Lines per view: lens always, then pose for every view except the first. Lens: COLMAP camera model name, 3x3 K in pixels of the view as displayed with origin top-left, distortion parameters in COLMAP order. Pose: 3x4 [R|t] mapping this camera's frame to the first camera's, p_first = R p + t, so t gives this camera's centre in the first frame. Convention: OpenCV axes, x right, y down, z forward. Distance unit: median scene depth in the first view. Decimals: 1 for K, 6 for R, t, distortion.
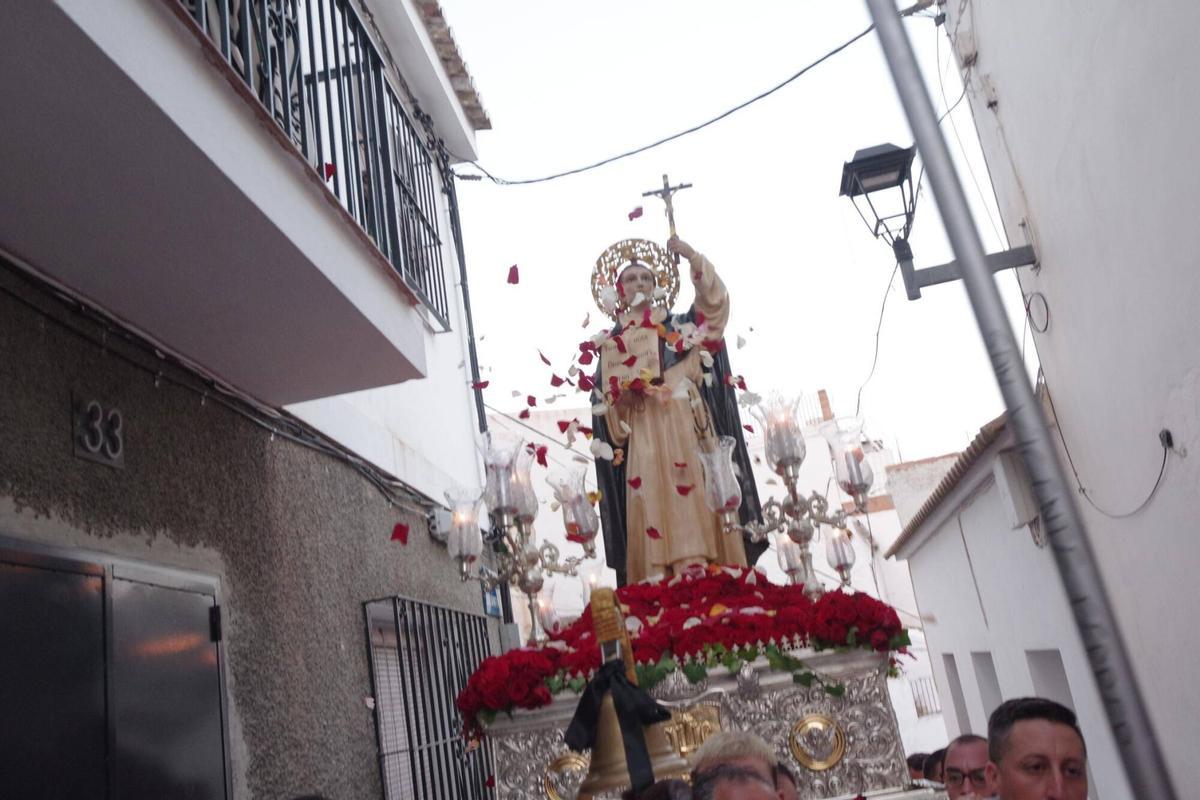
lens RADIAL K [[1037.4, 0, 597.6], [0, 1037.4, 398.8], [0, 0, 1]] dist [-0.023025, 0.005080]
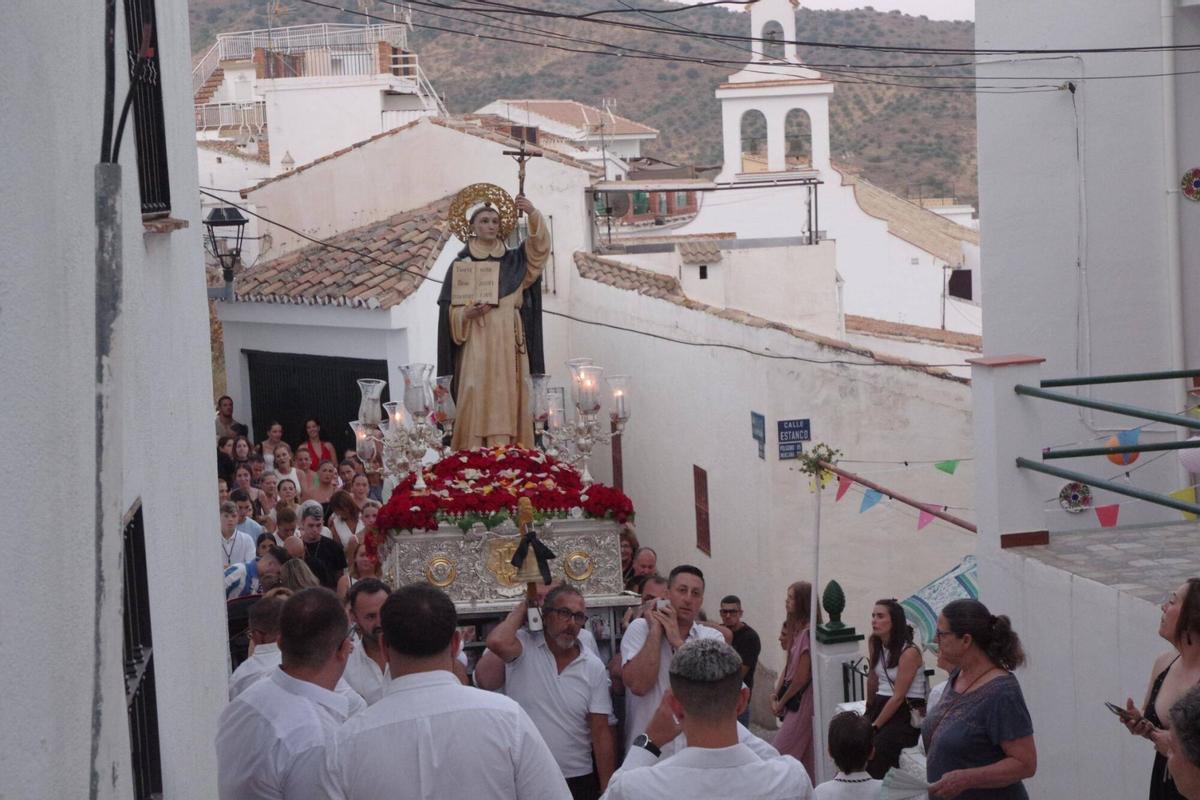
lens RADIAL K [[2173.5, 0, 529.4], [0, 2173.5, 369.2], [0, 0, 1]] dist [0.140419, 0.000000]
pose [[0.947903, 0.131338, 0.290223, -0.972105], [-0.202611, 0.951596, 0.231115, -0.821126], [-0.245821, -0.277877, 0.928632, -2.314965]]
